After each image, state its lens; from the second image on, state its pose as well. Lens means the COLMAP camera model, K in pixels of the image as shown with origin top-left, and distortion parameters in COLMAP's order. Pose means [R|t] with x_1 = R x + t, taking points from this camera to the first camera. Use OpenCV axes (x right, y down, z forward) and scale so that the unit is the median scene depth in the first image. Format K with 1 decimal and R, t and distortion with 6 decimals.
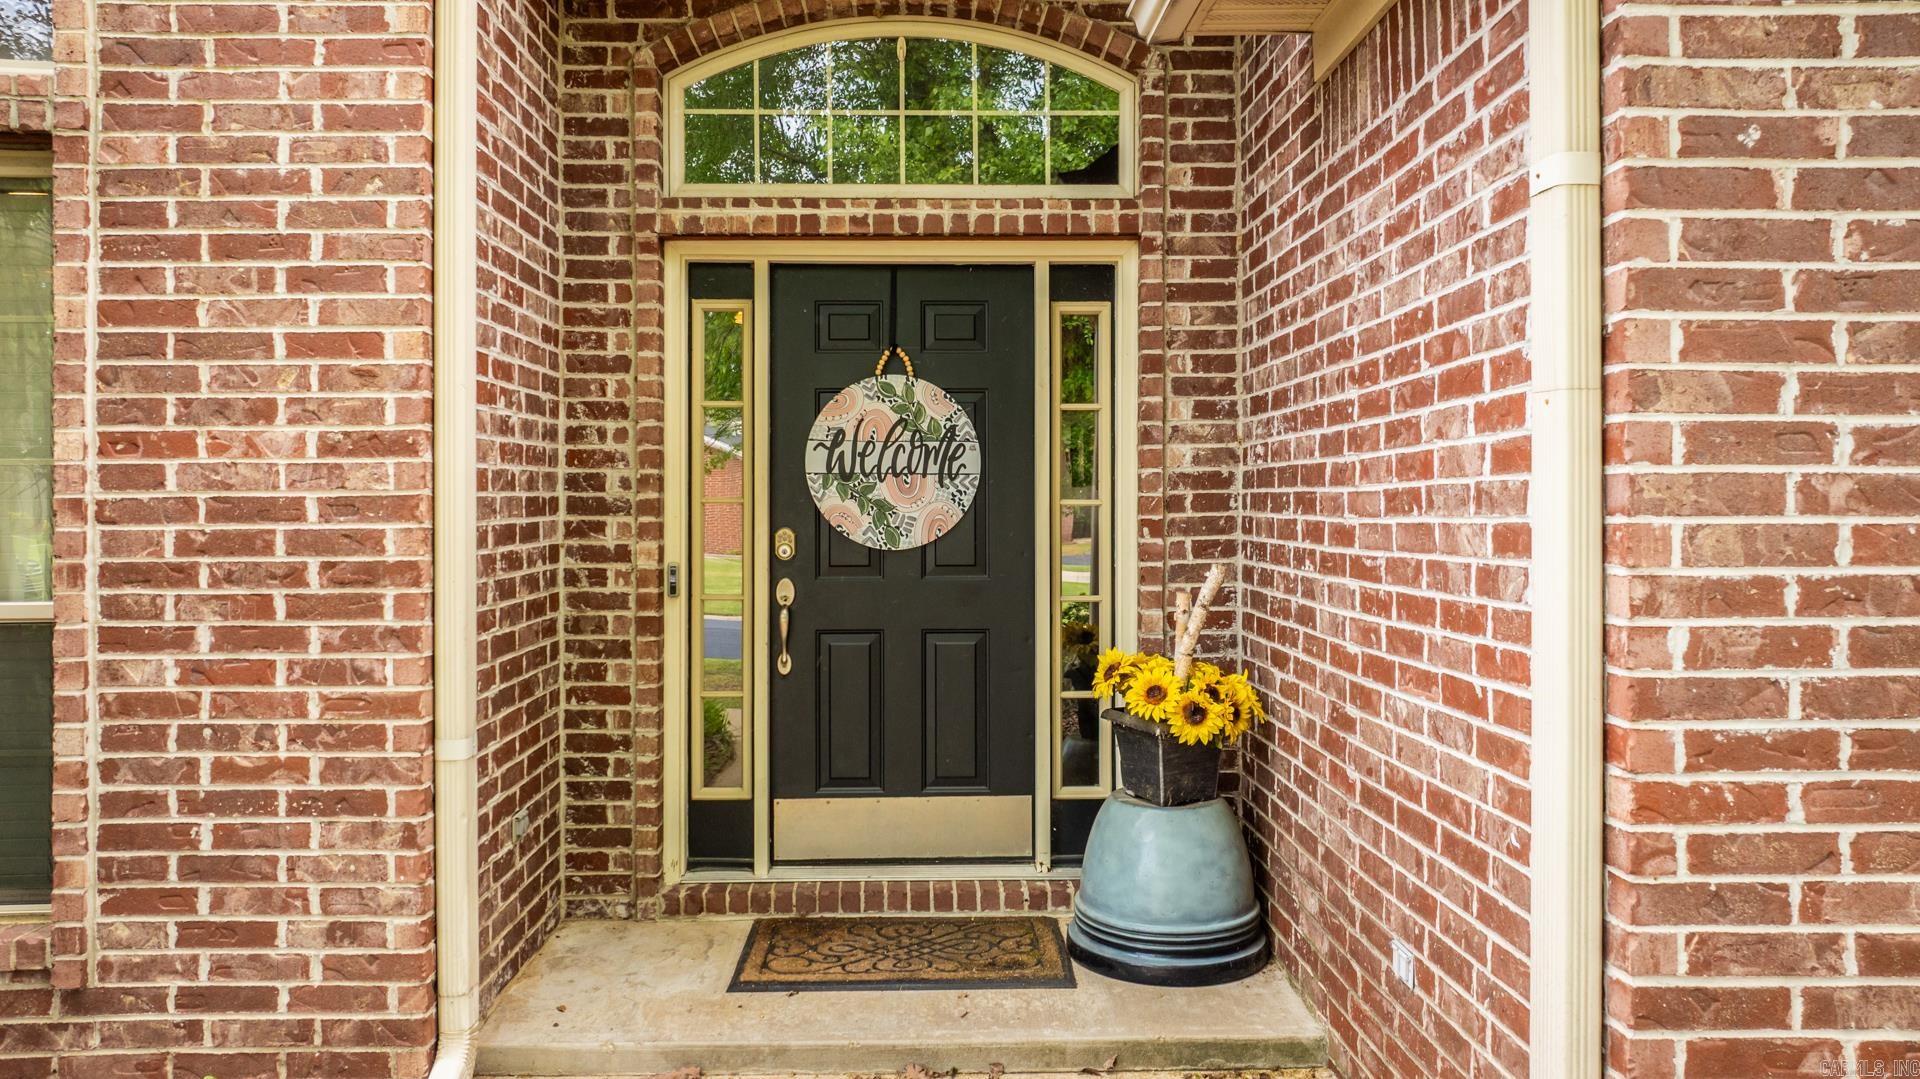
lens RADIAL K [[1361.0, 0, 958.6], [0, 1361.0, 529.4], [0, 0, 1]] dist [-0.037840, -0.000490]
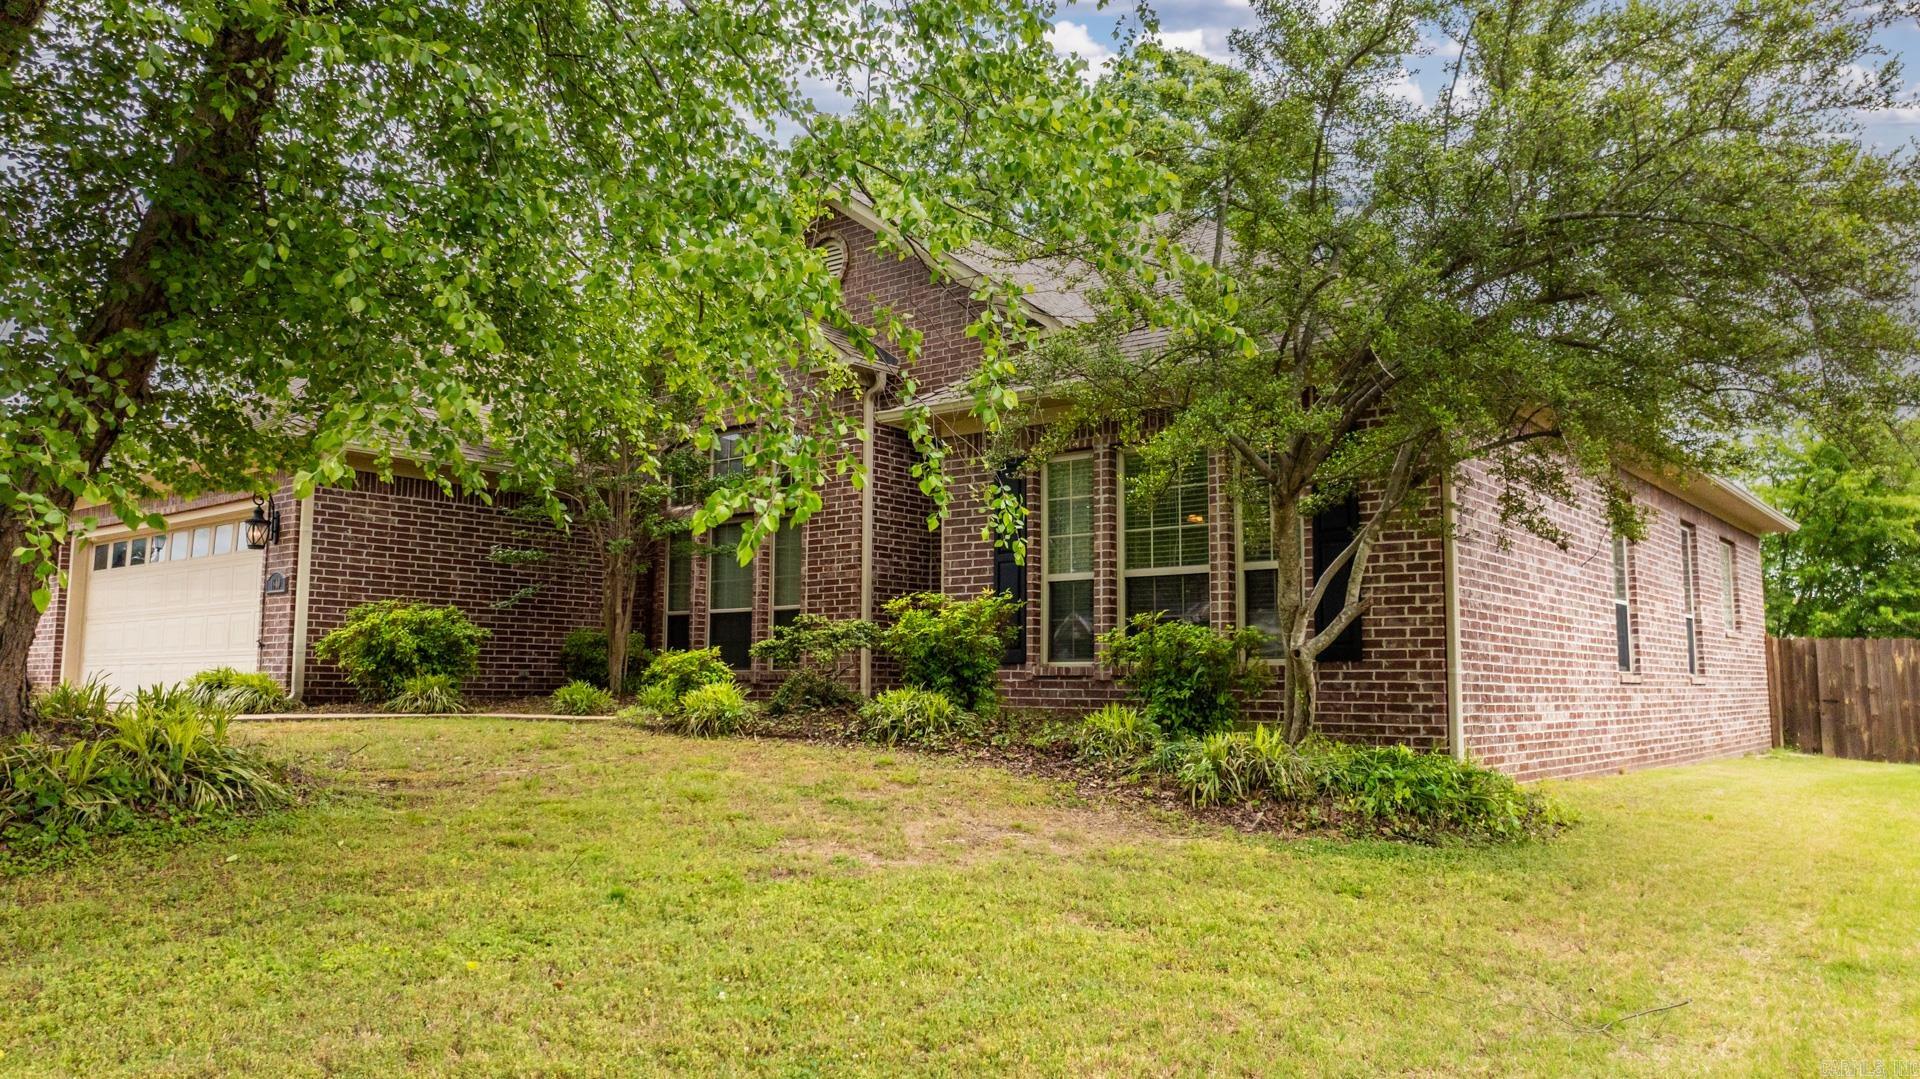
lens RADIAL K [[1361.0, 0, 960.4], [0, 1361.0, 539.8], [0, 0, 1]] dist [-0.037840, -0.000490]
pose [[0.757803, -0.073125, -0.648373, 2.909567], [-0.006609, 0.992789, -0.119694, 0.404334], [0.652450, 0.094990, 0.751855, -2.292038]]
